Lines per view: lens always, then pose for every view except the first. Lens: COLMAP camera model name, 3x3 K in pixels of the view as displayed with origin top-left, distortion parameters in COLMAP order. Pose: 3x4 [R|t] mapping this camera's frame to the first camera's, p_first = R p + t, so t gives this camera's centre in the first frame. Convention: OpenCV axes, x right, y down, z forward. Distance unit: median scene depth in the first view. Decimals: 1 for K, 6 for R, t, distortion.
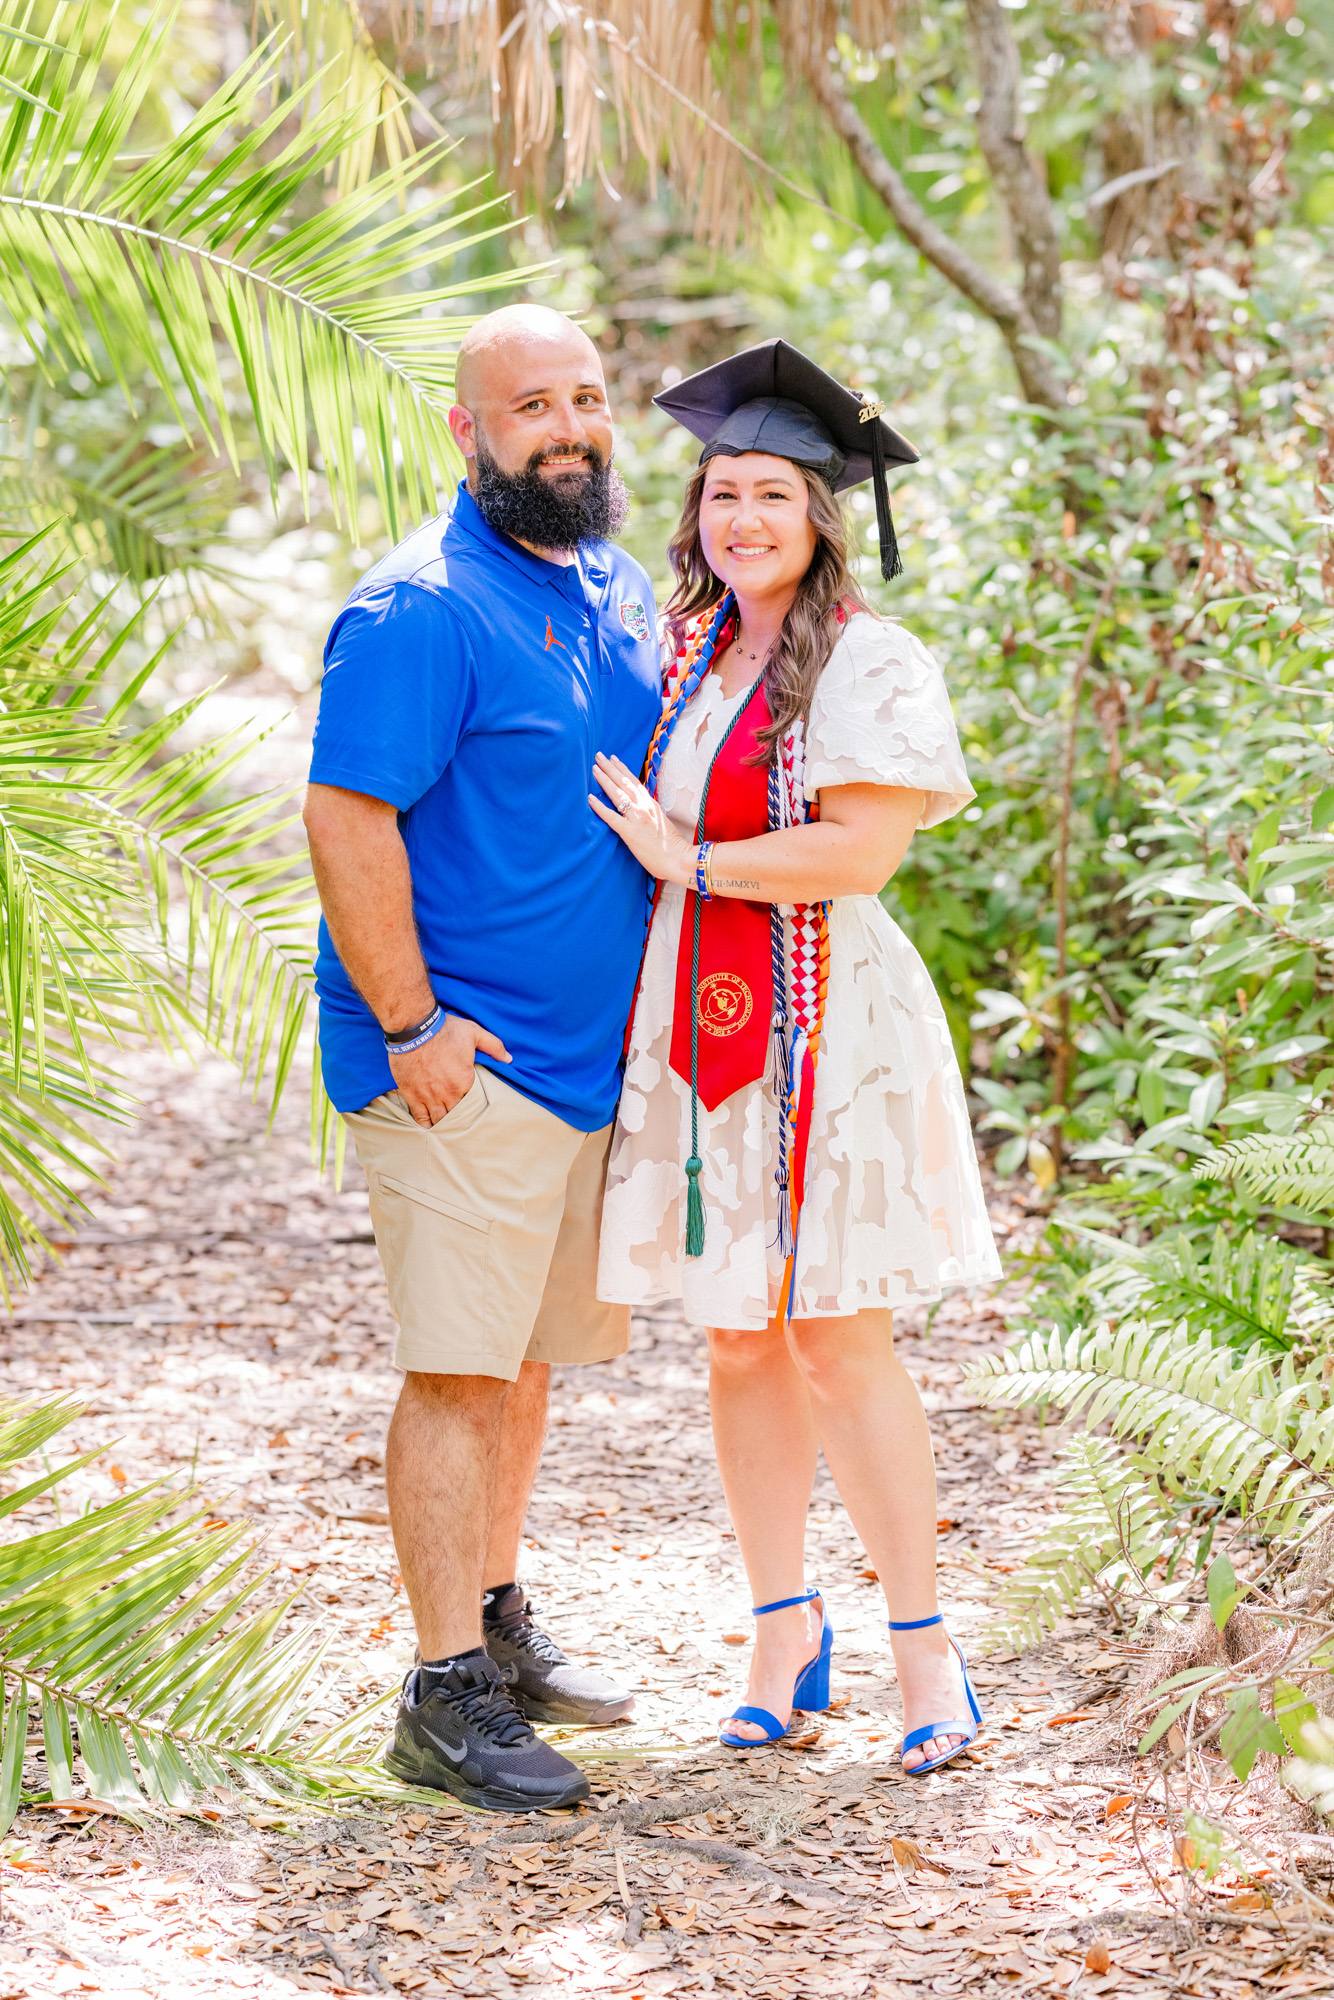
lens RADIAL K [[4660.7, 0, 668.7], [0, 4660.7, 1002.6], [0, 0, 1]] dist [-0.009962, 0.249719]
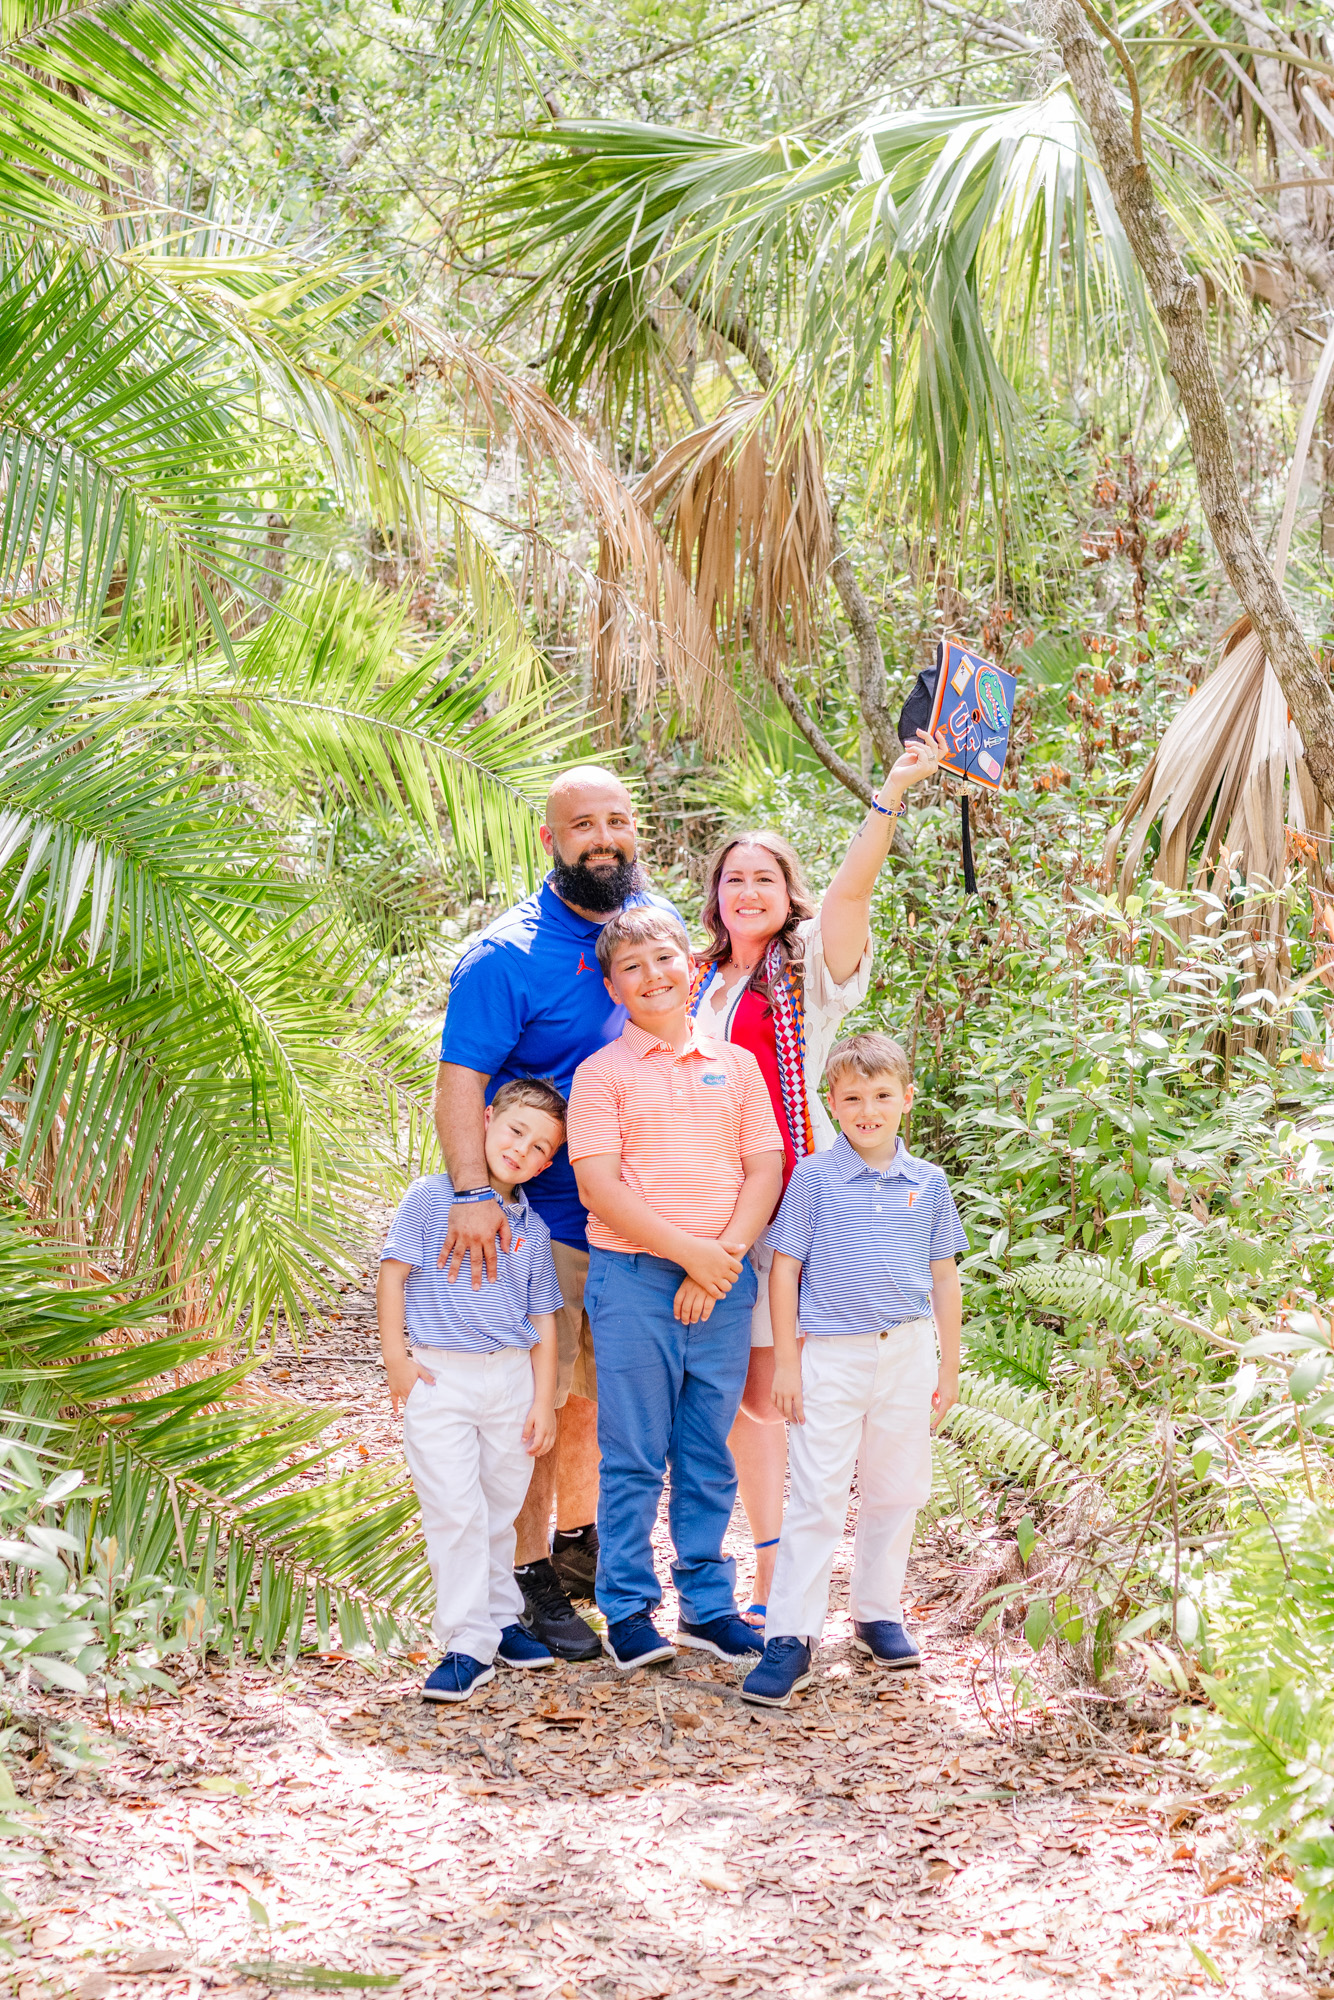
lens RADIAL K [[2434.1, 0, 674.3], [0, 2434.1, 1048.1], [0, 0, 1]] dist [-0.006858, 0.021211]
pose [[0.999859, 0.016533, 0.002888, -0.008339], [-0.016330, 0.998058, -0.060121, 0.004970], [-0.003877, 0.060065, 0.998187, 0.092572]]
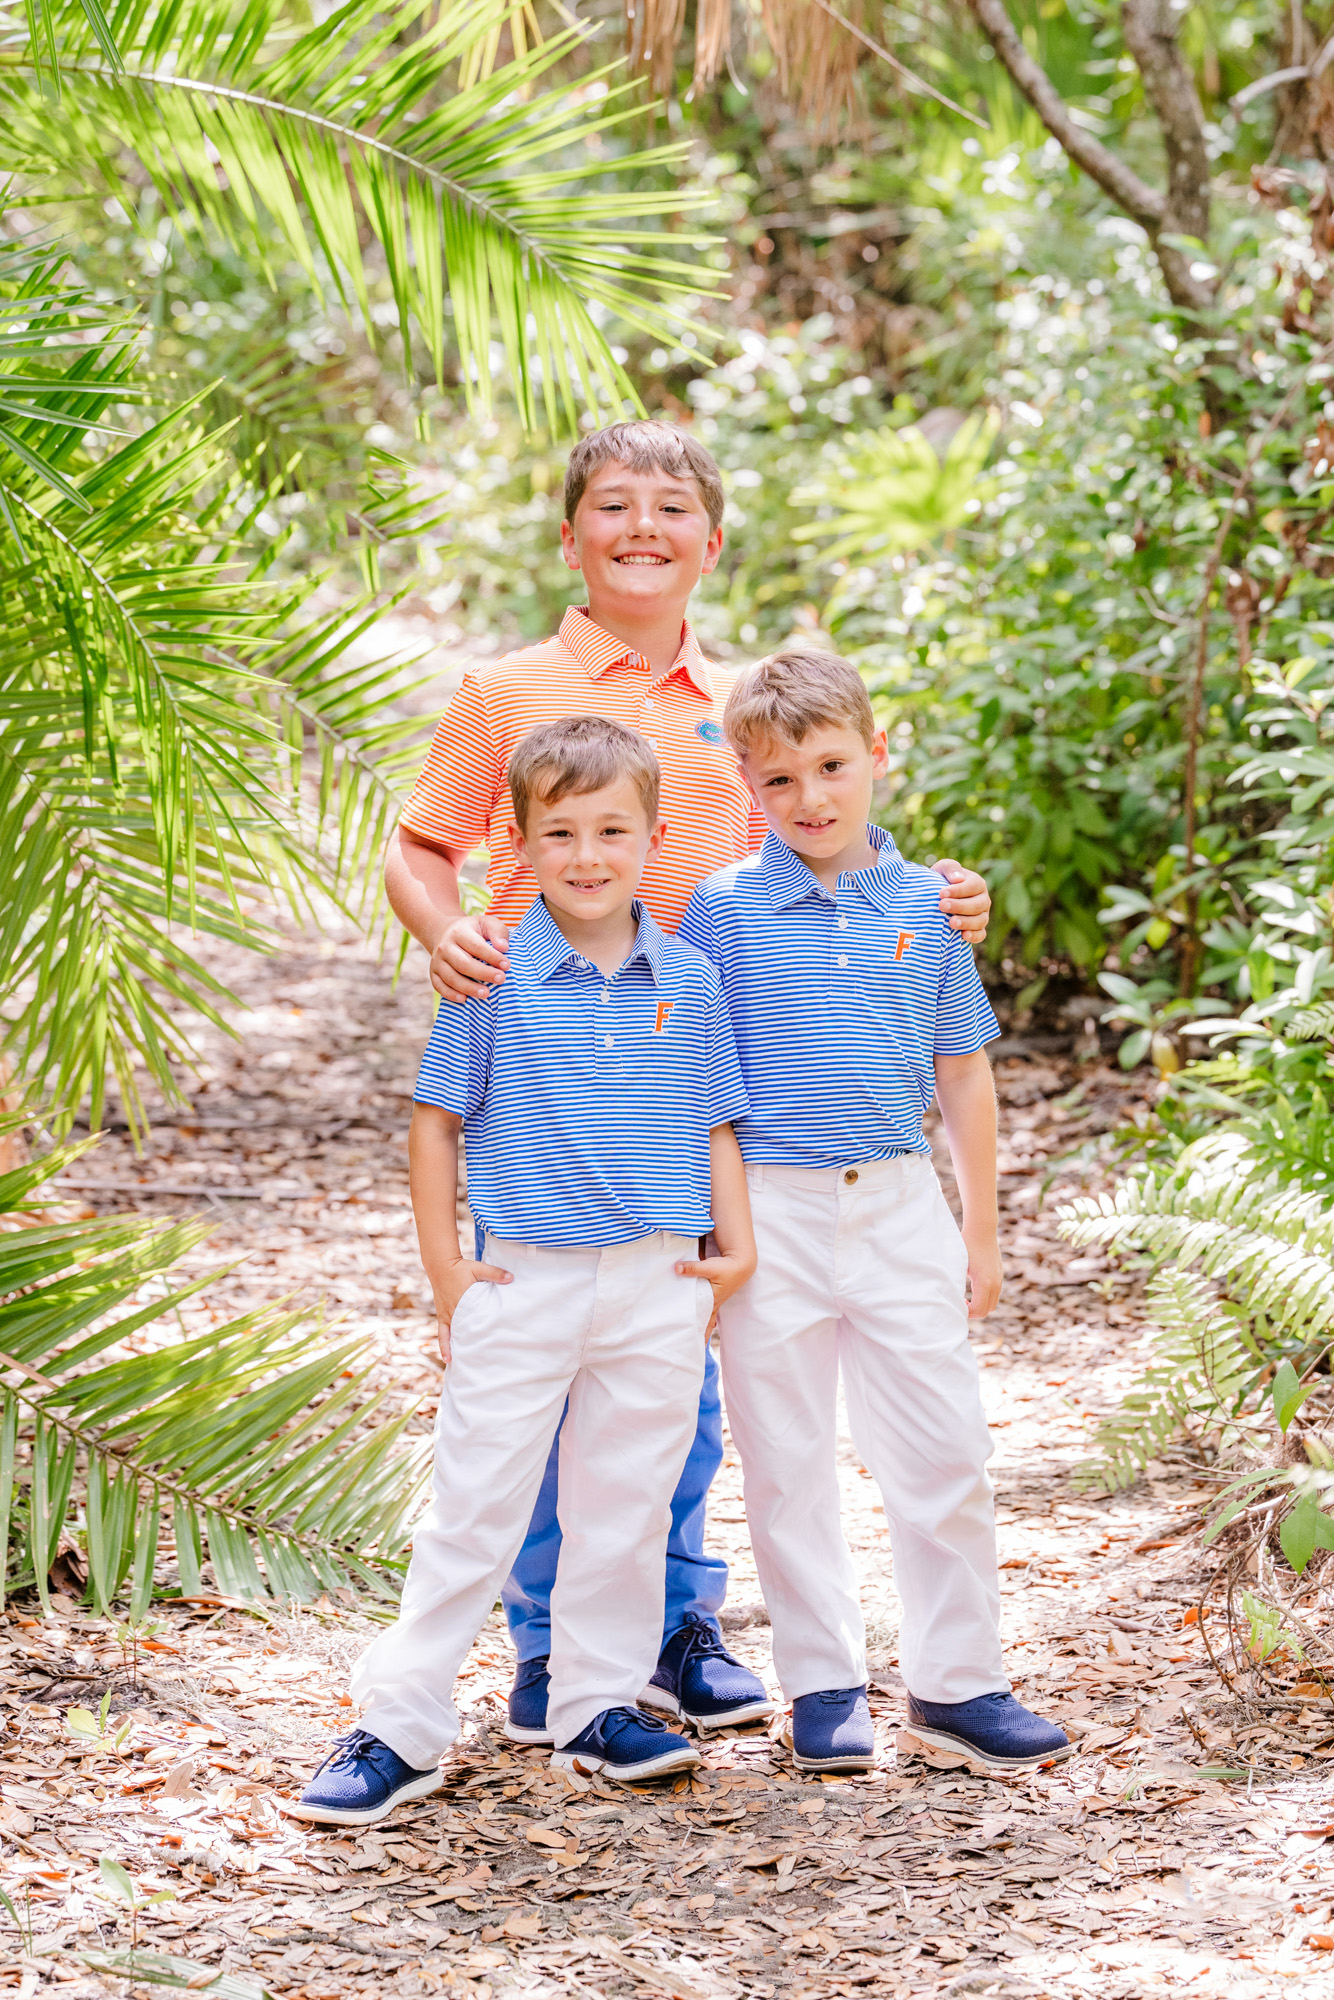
lens RADIAL K [[5147.7, 0, 667.0], [0, 5147.7, 953.4], [0, 0, 1]] dist [0.078528, -0.806860]
pose [[0.999335, 0.011845, -0.034486, 0.012461], [-0.012180, 0.999880, -0.009530, 0.027781], [0.034369, 0.009943, 0.999360, -0.128390]]
